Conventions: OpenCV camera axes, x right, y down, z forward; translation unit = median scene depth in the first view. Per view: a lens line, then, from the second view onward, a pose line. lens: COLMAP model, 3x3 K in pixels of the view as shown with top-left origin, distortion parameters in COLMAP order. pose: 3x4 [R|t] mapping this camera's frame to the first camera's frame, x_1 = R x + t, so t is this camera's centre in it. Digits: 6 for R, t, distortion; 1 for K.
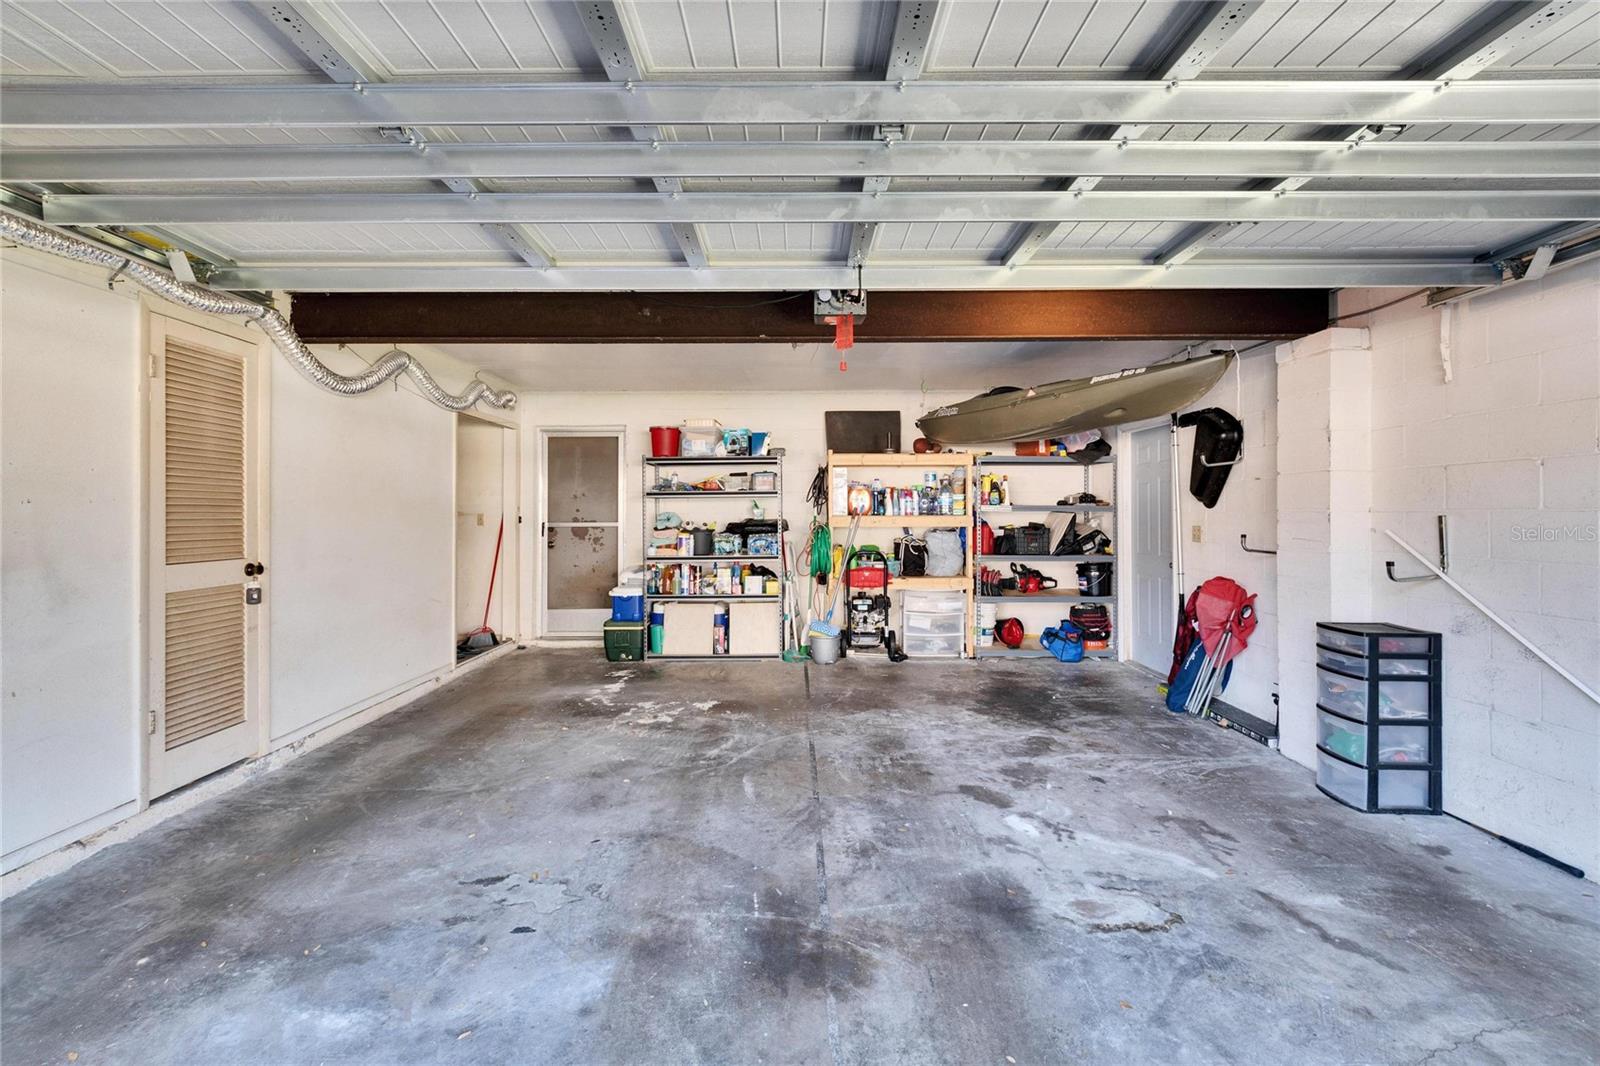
lens RADIAL K [[716.3, 0, 798.3], [0, 716.3, 505.1], [0, 0, 1]] dist [-0.006480, -0.000326]
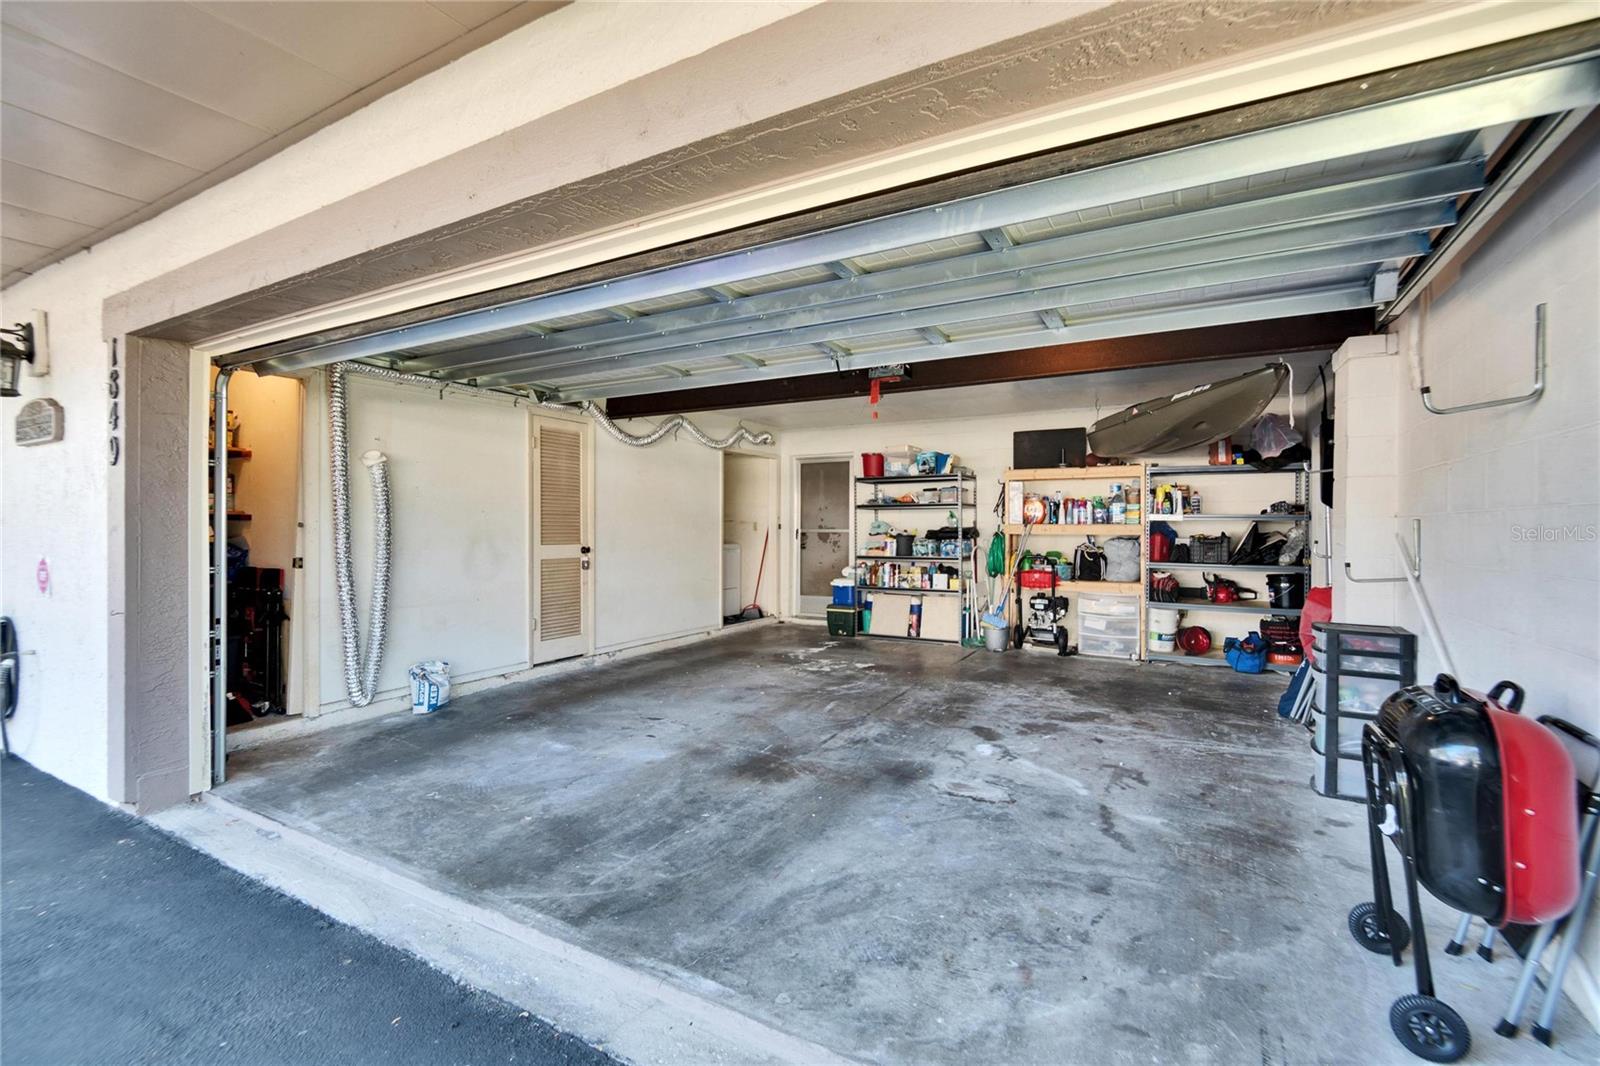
lens RADIAL K [[716.3, 0, 788.8], [0, 716.3, 527.2], [0, 0, 1]] dist [-0.006480, -0.000326]
pose [[0.866578, 0.005310, -0.499014, 0.539214], [0.000219, 0.999939, 0.011021, 0.012353], [0.499042, -0.009660, 0.866524, -0.281398]]
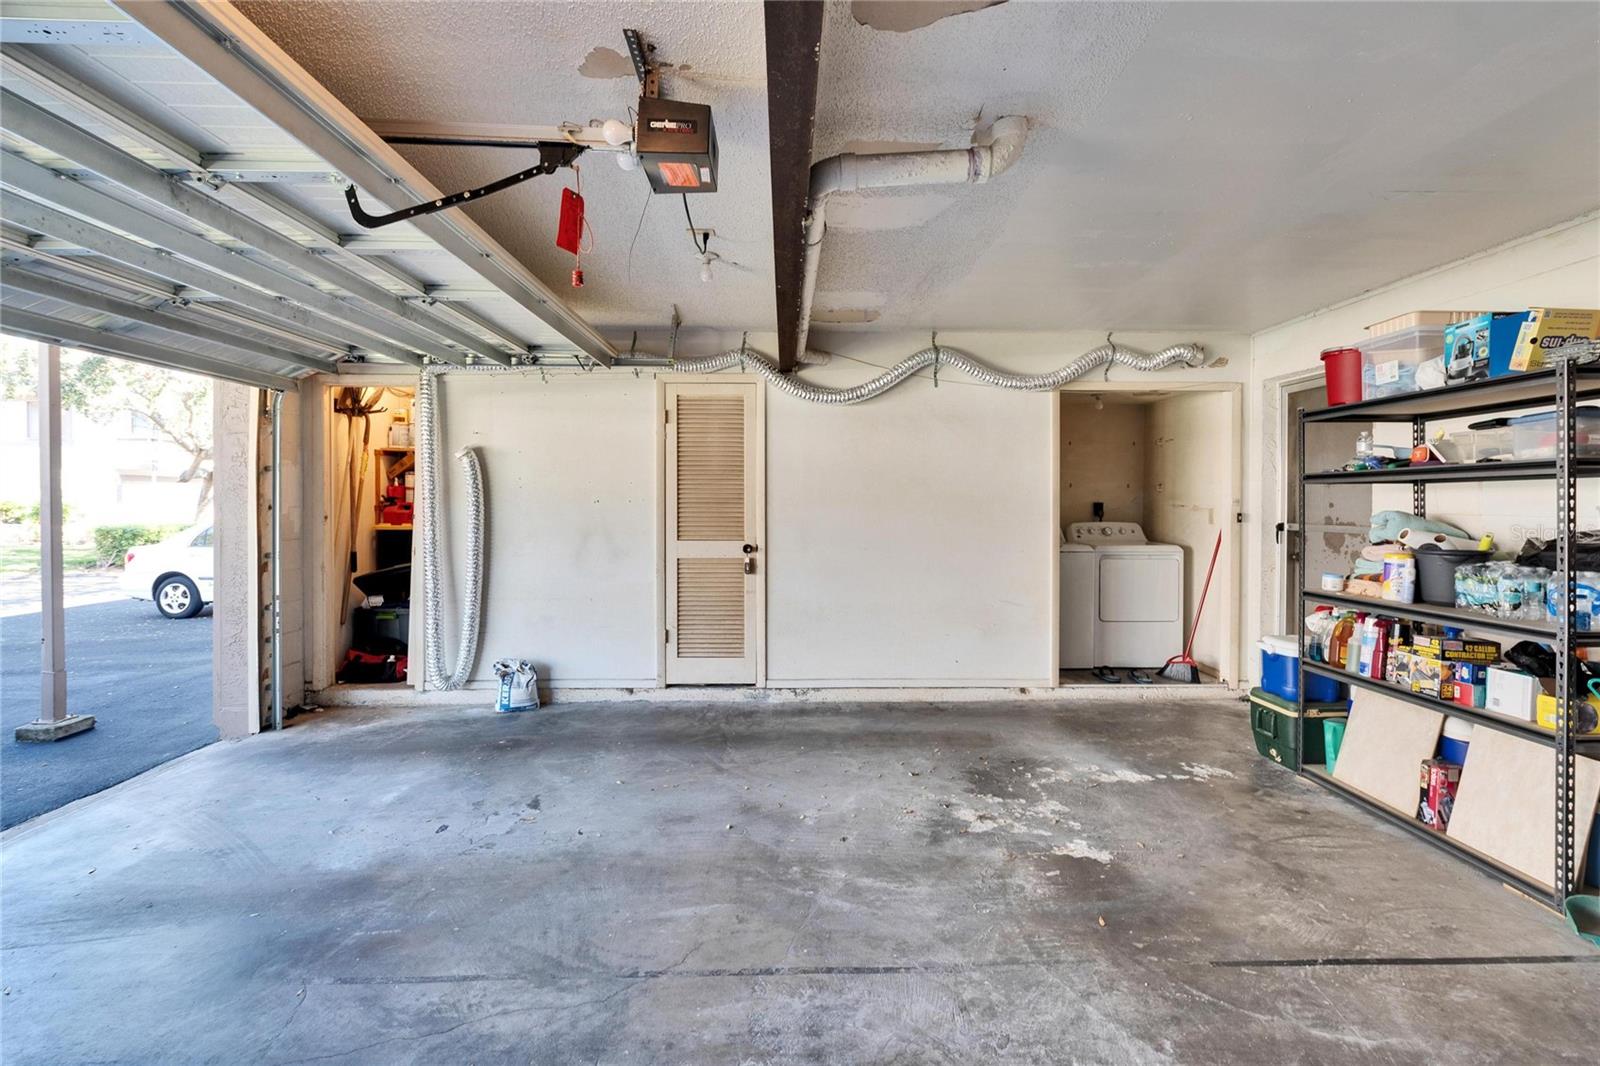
lens RADIAL K [[716.3, 0, 789.4], [0, 716.3, 506.3], [0, 0, 1]] dist [-0.006480, -0.000326]
pose [[0.005980, 0.010922, -0.999922, 0.574305], [0.010203, 0.999888, 0.010983, -0.005357], [0.999930, -0.010268, 0.005868, 1.008540]]
